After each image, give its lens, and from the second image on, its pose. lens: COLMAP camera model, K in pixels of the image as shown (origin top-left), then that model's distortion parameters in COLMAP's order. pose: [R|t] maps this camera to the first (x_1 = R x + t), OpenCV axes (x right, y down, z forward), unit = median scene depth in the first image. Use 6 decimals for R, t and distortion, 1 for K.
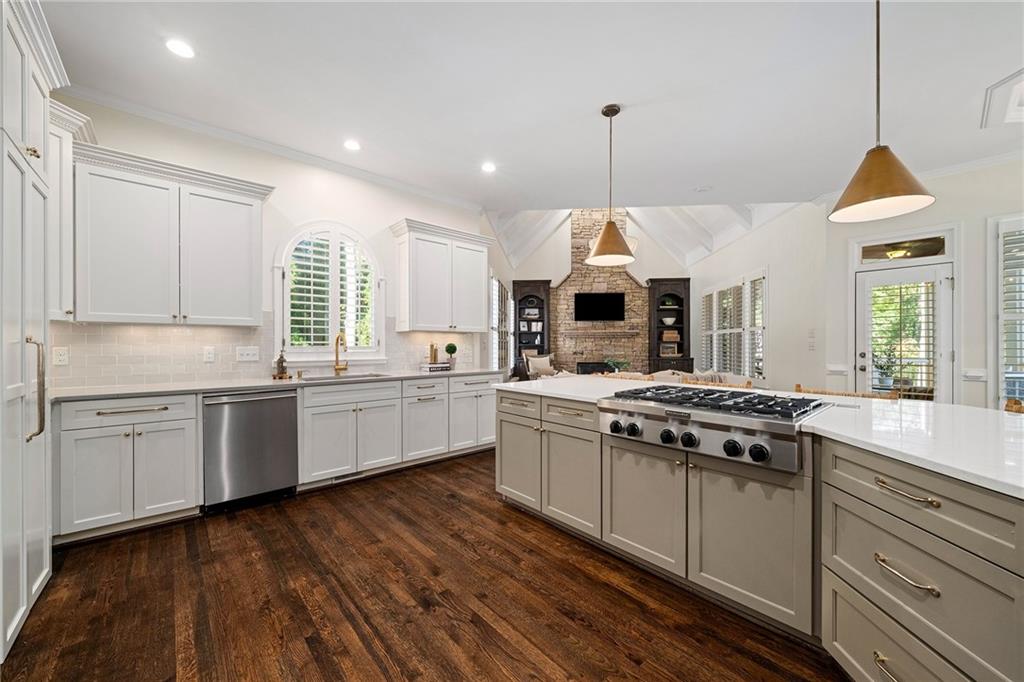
lens RADIAL K [[383.5, 0, 521.0], [0, 383.5, 345.0], [0, 0, 1]] dist [-0.000930, -0.000066]
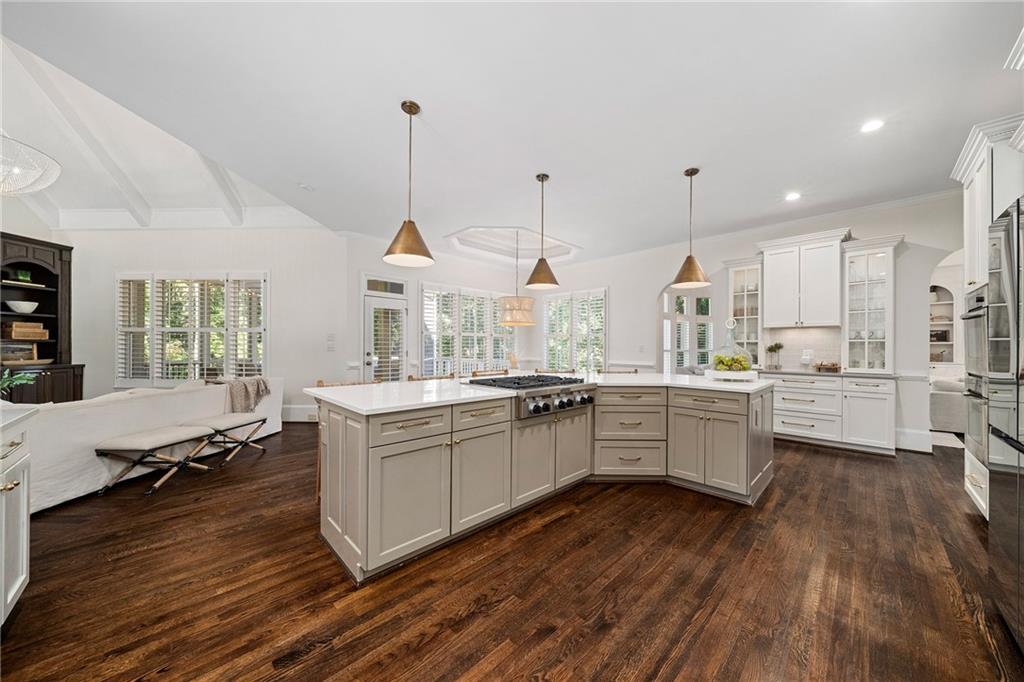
lens RADIAL K [[350.8, 0, 515.9], [0, 350.8, 346.3], [0, 0, 1]] dist [-0.000074, 0.000002]
pose [[-0.039797, 0.002261, 0.999205, -0.538981], [-0.003307, 0.999992, -0.002395, -0.001844], [-0.999202, -0.003399, -0.039790, 0.618996]]
